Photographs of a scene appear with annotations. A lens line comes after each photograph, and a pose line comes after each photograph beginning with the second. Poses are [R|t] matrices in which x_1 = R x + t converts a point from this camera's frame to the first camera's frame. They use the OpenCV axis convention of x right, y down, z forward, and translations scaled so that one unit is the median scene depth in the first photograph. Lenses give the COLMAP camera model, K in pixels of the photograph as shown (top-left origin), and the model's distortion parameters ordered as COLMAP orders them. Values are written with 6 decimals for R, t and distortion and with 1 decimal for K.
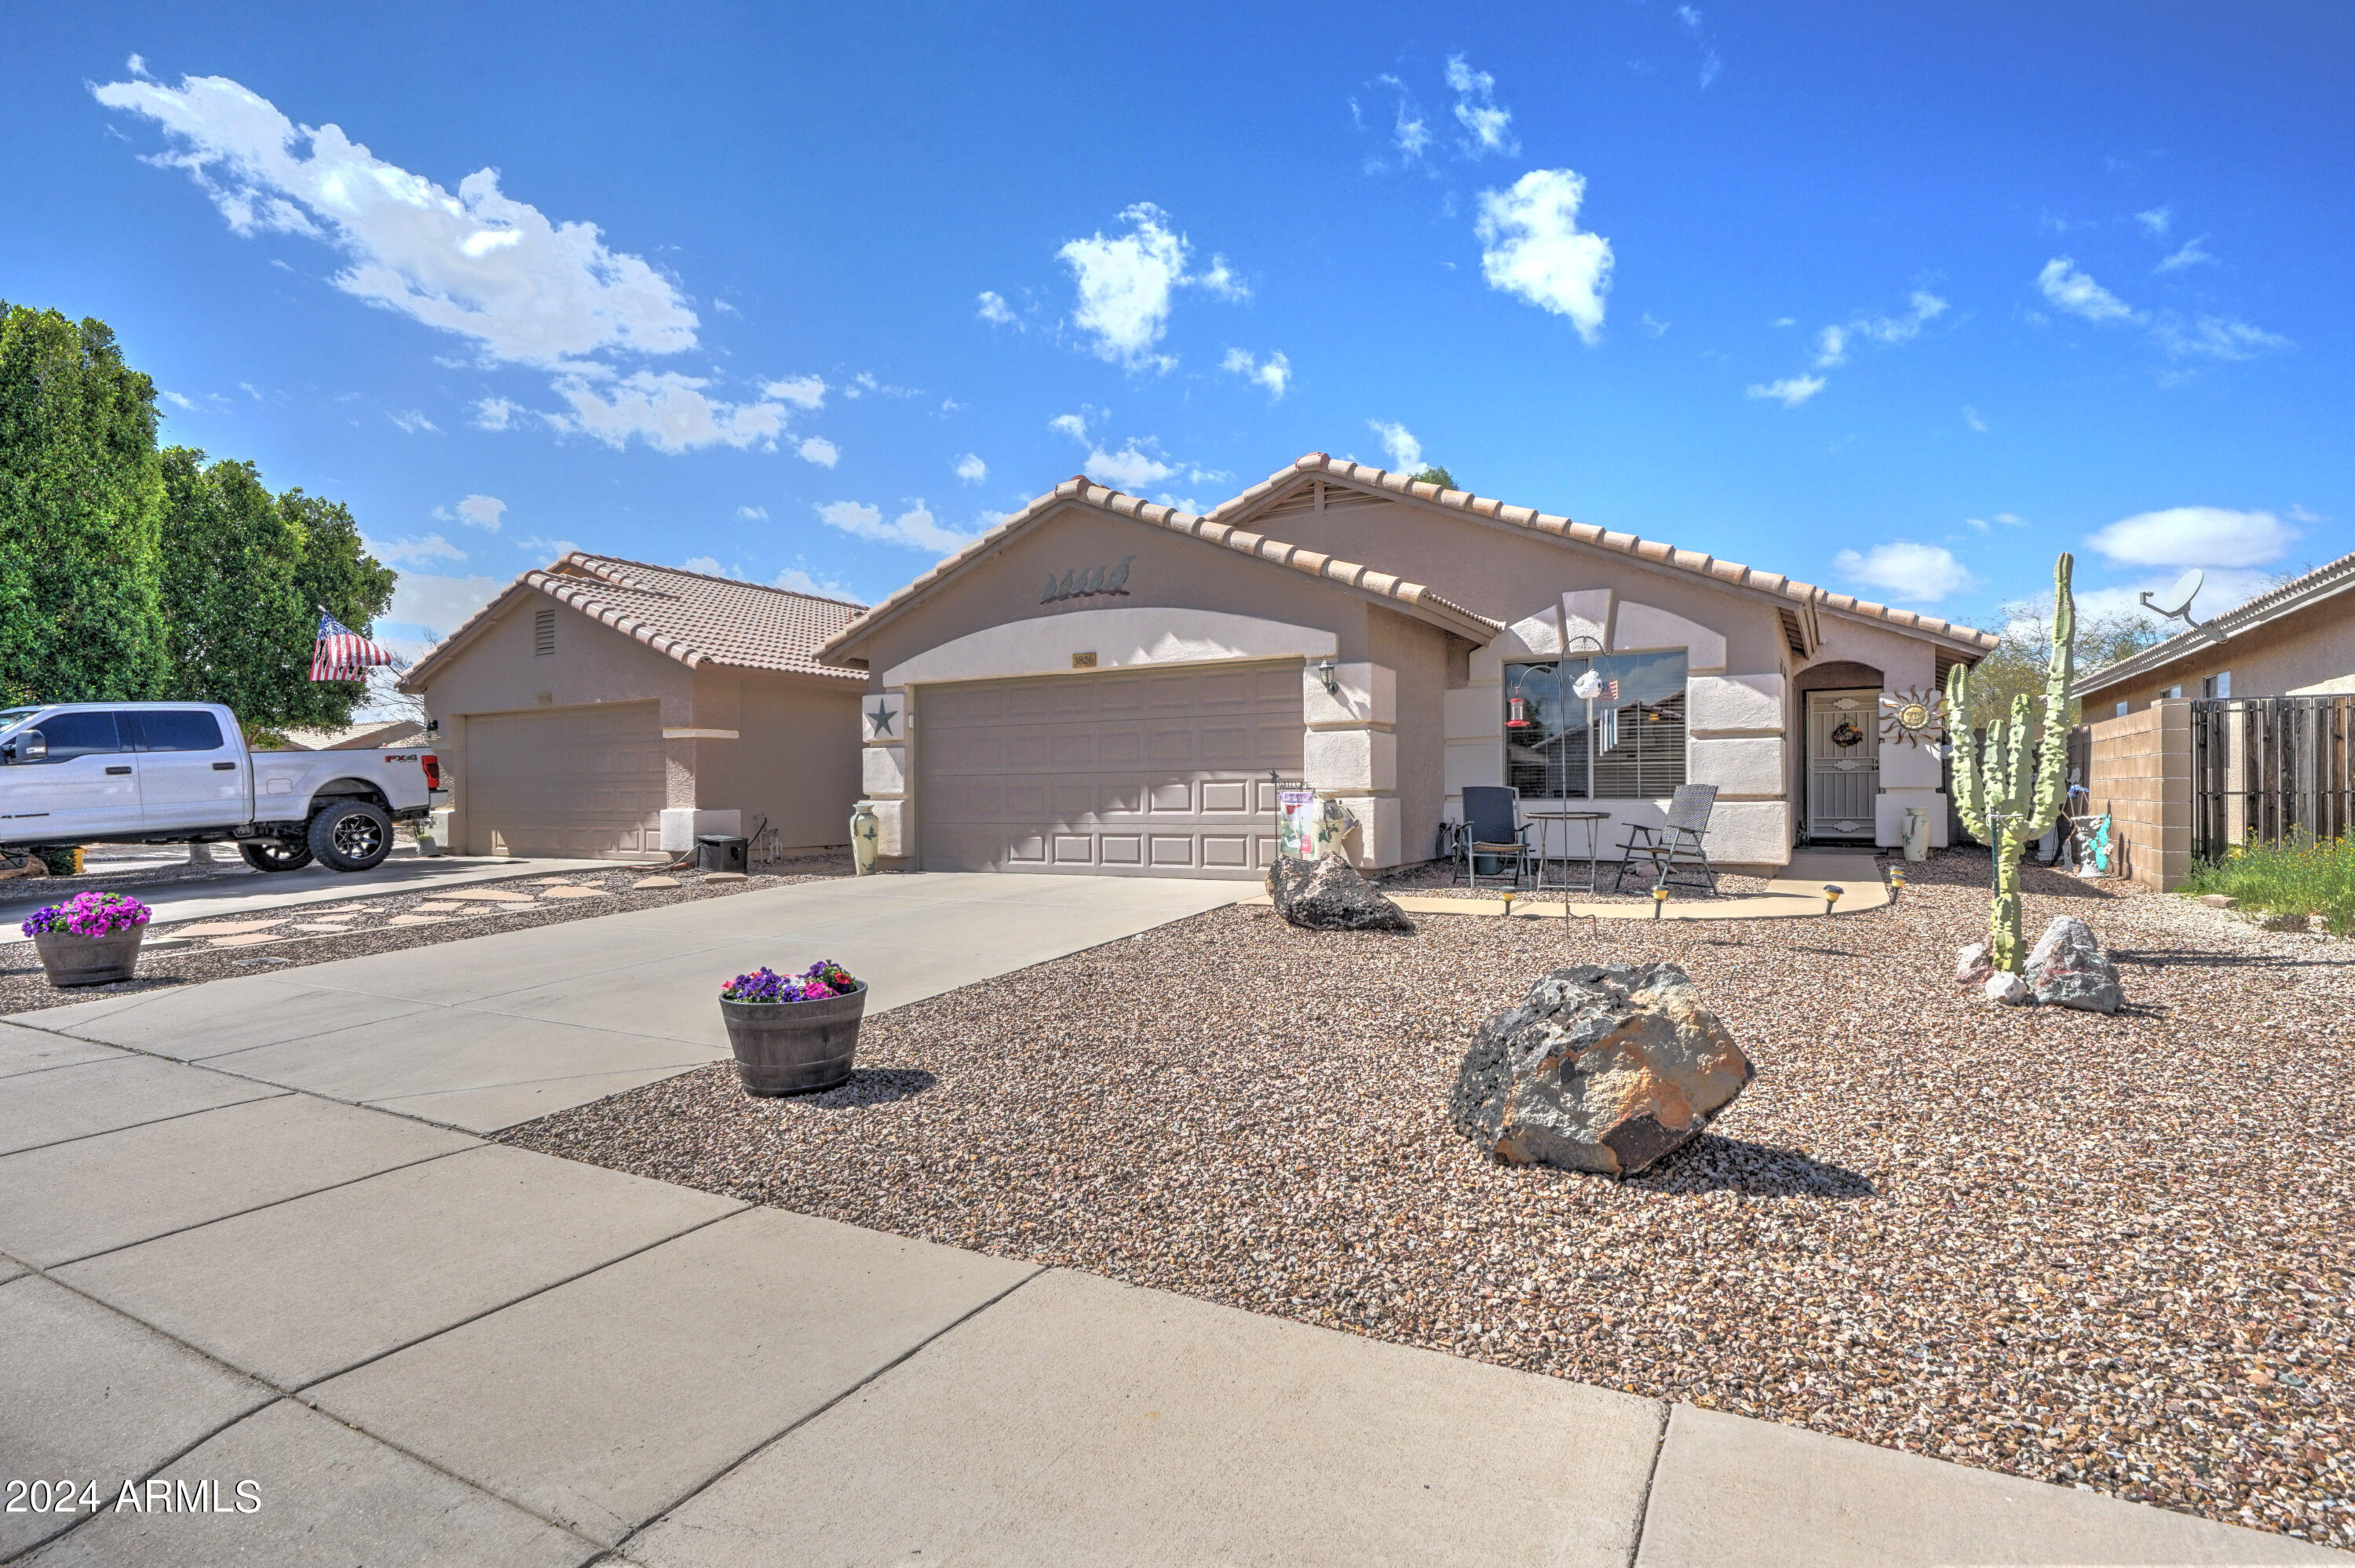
lens RADIAL K [[1164.8, 0, 1180.8], [0, 1164.8, 797.4], [0, 0, 1]] dist [0.002879, -0.000249]
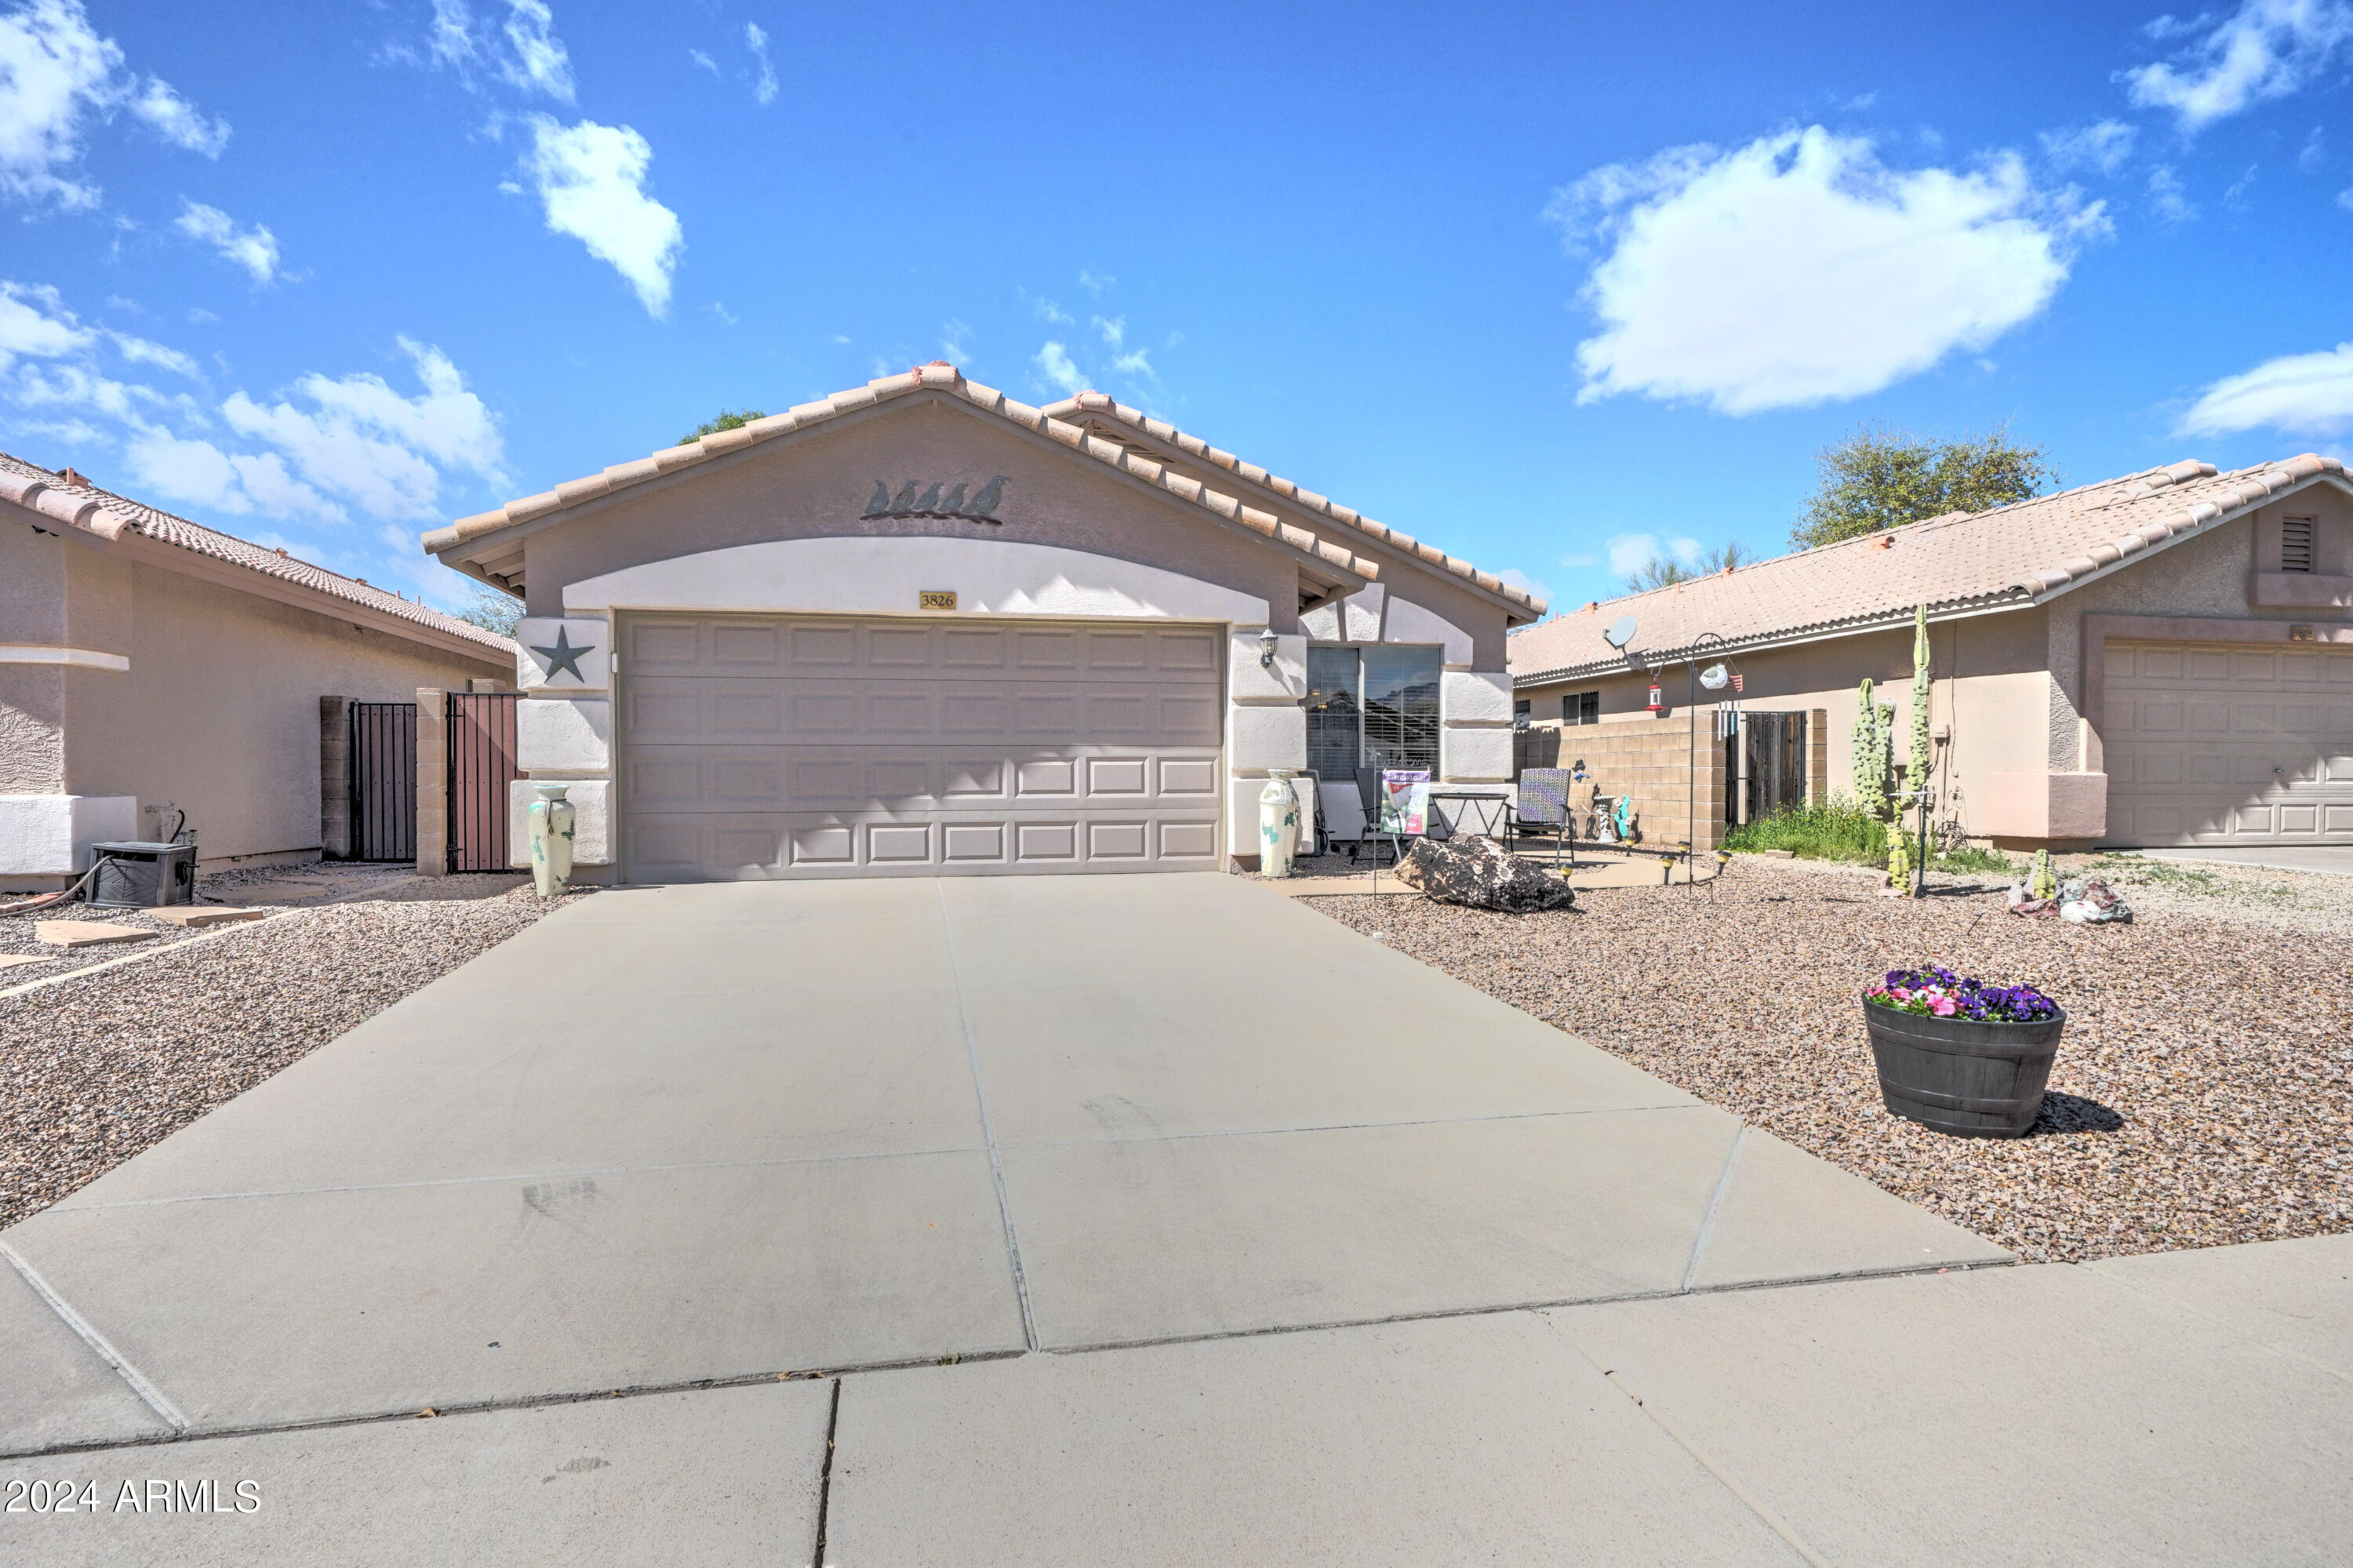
lens RADIAL K [[1232.0, 0, 1172.0], [0, 1232.0, 785.1], [0, 0, 1]] dist [0.003269, -0.003104]
pose [[0.753231, 0.001760, 0.657753, -0.511541], [-0.002128, 0.999998, -0.000240, 0.005519], [-0.657752, -0.001219, 0.753233, 0.279841]]
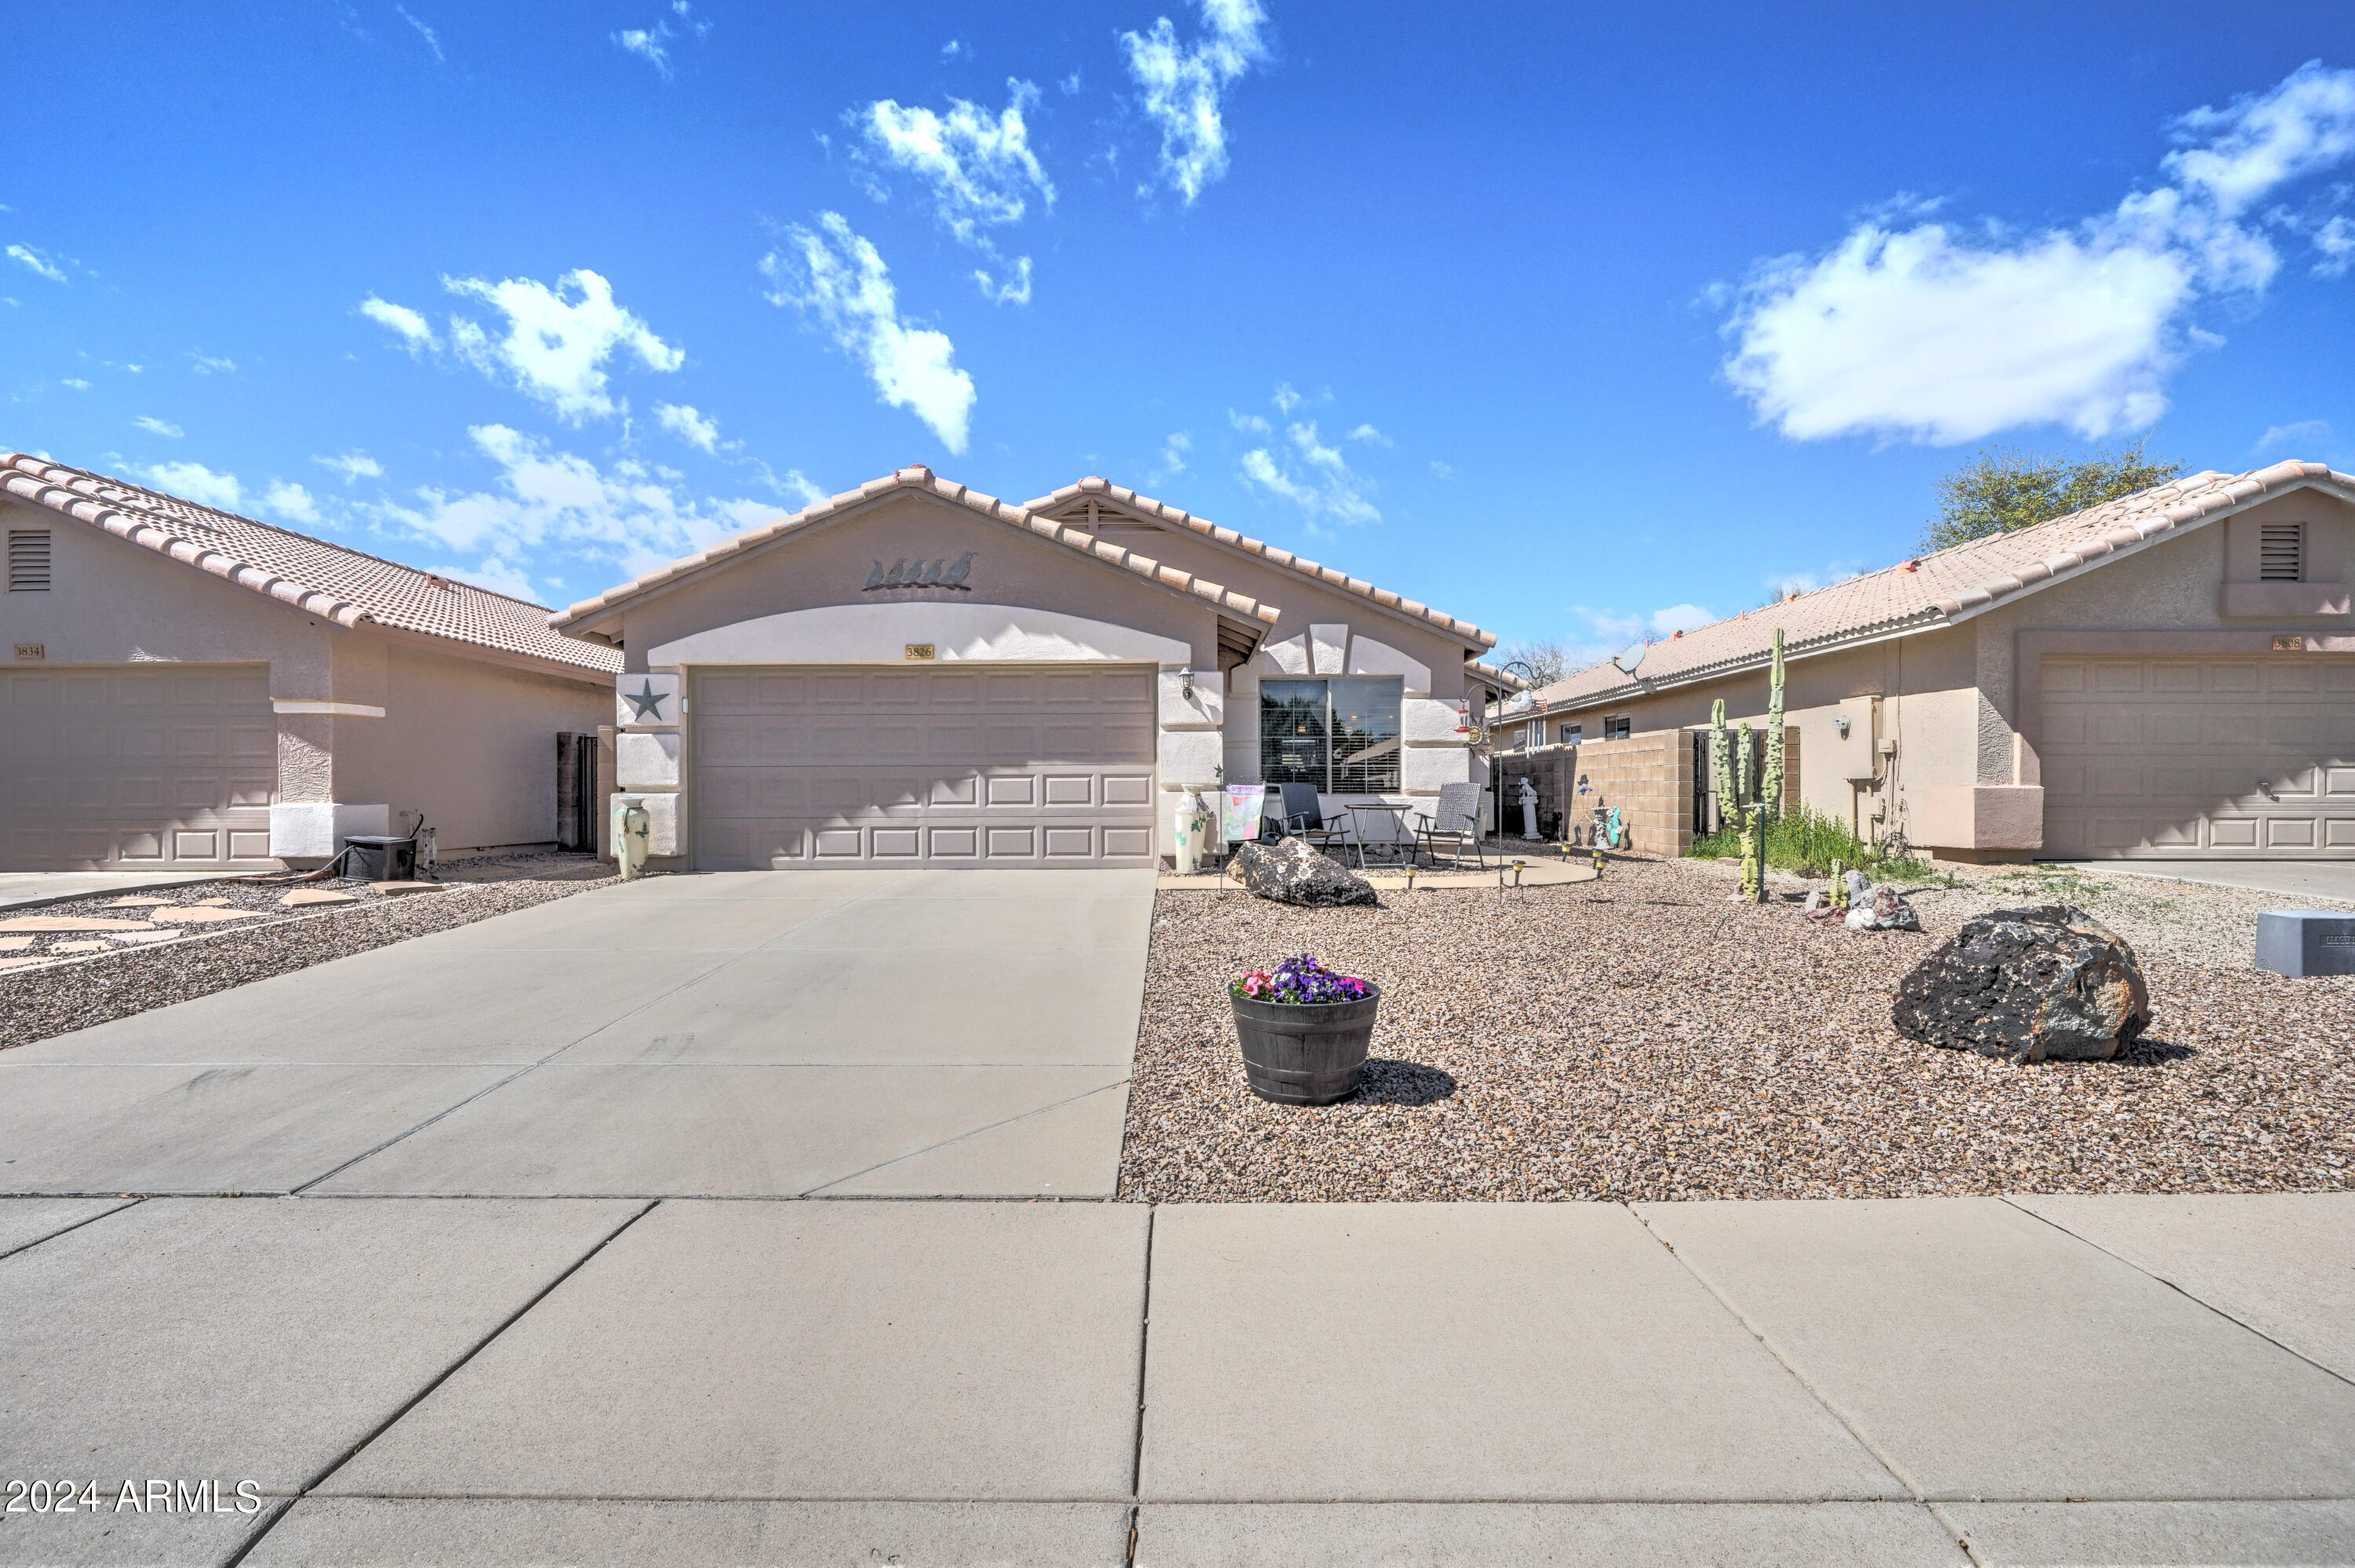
lens RADIAL K [[1037.1, 0, 1178.4], [0, 1037.1, 787.8], [0, 0, 1]] dist [0.000363, 0.000310]
pose [[0.875052, 0.006629, 0.483983, -0.319588], [-0.002890, 0.999960, -0.008472, 0.004708], [-0.484020, 0.006015, 0.875036, 0.124251]]
